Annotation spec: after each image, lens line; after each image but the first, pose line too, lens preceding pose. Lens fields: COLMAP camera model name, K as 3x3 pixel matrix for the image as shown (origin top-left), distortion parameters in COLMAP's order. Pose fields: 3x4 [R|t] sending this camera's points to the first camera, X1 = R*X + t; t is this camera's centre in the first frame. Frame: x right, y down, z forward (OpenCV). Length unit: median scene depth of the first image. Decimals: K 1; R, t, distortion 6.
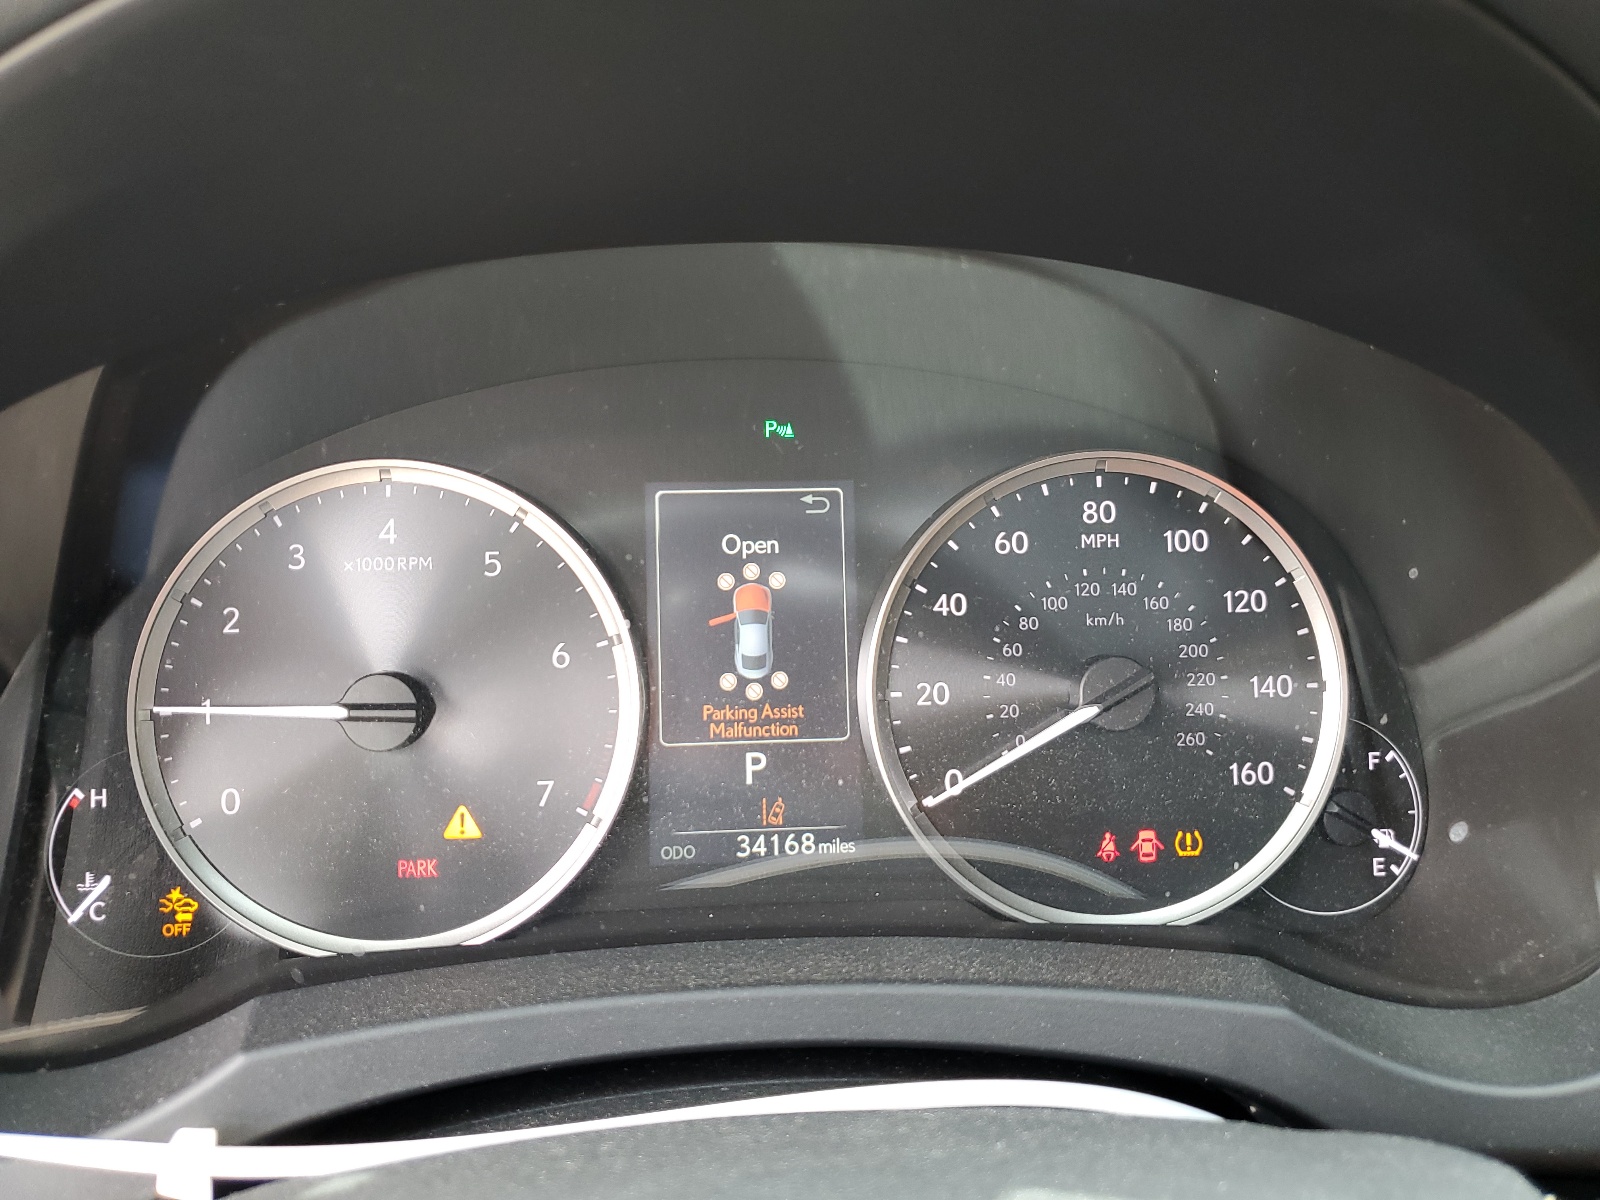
lens RADIAL K [[1209.3, 0, 799.8], [0, 1209.3, 597.2], [0, 0, 1]] dist [-0.003663, -0.000346]
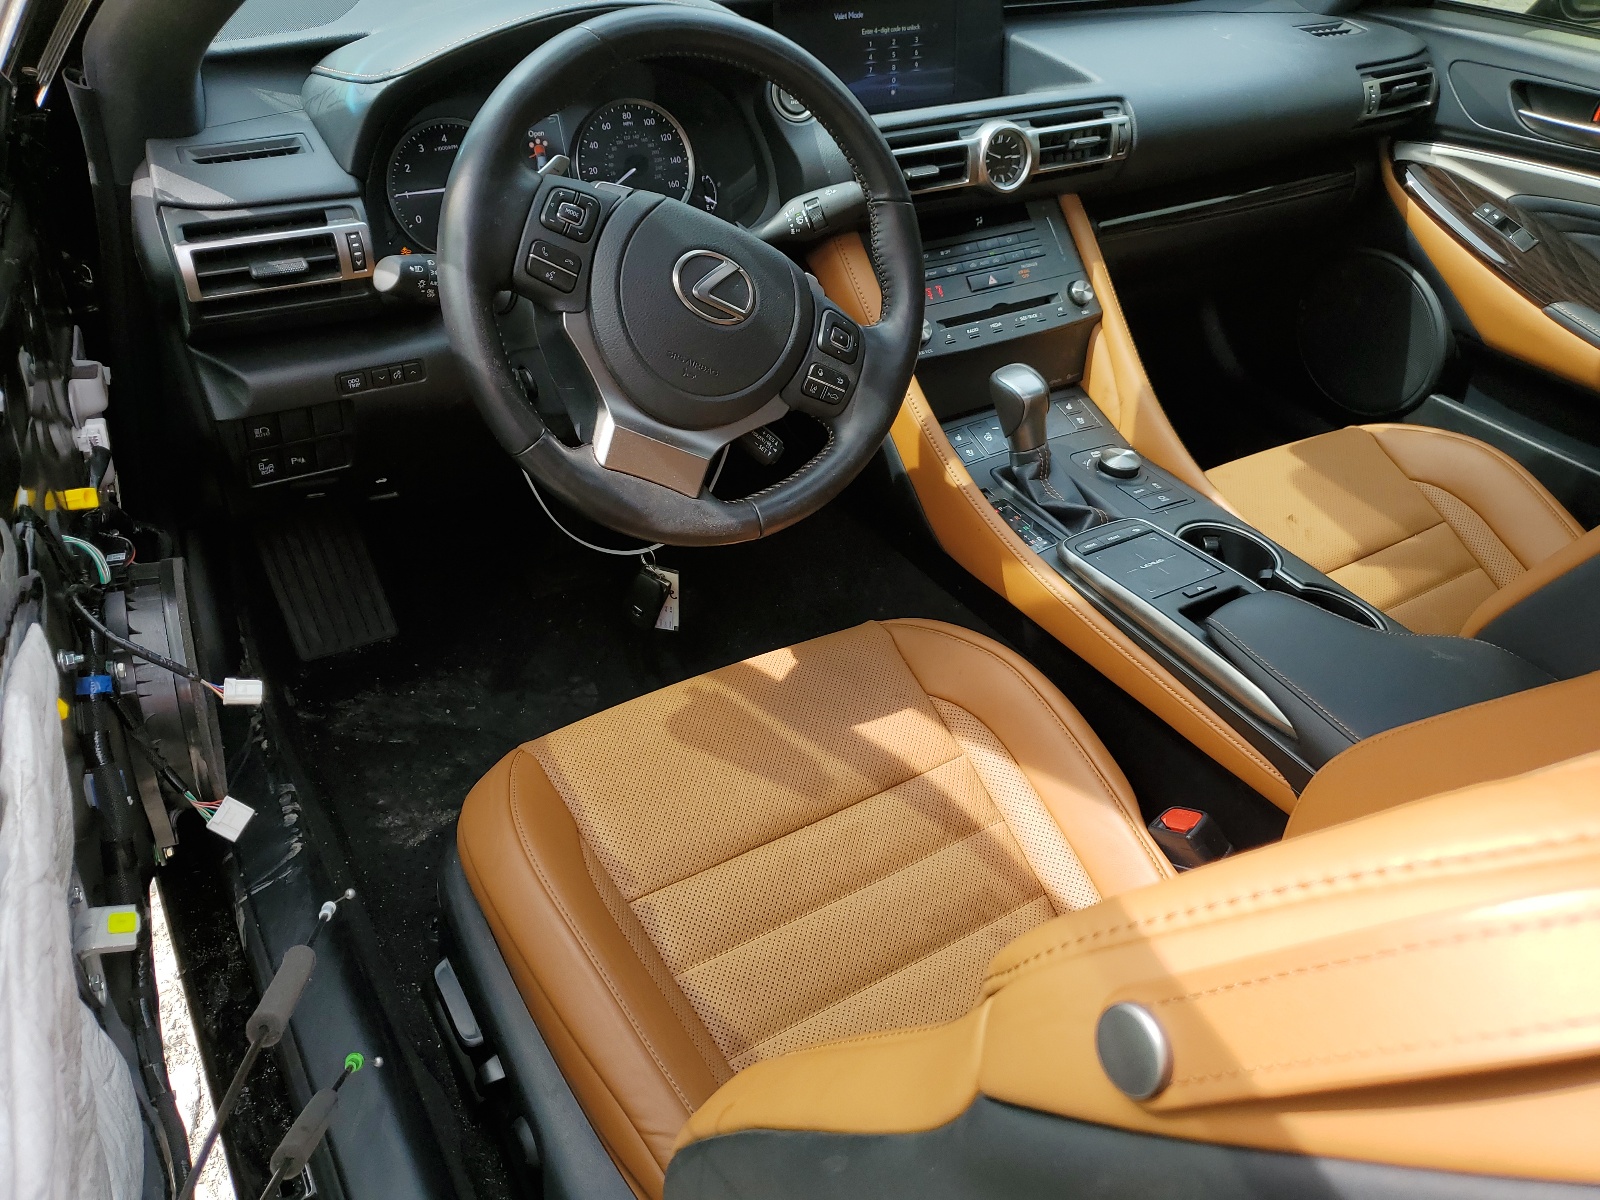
lens RADIAL K [[1209.3, 0, 800.7], [0, 1209.3, 599.1], [0, 0, 1]] dist [-0.003663, -0.000346]
pose [[0.891530, -0.240776, 0.383669, -1.064584], [0.102404, 0.932229, 0.347076, 0.081666], [-0.441235, -0.270139, 0.855767, -2.838920]]
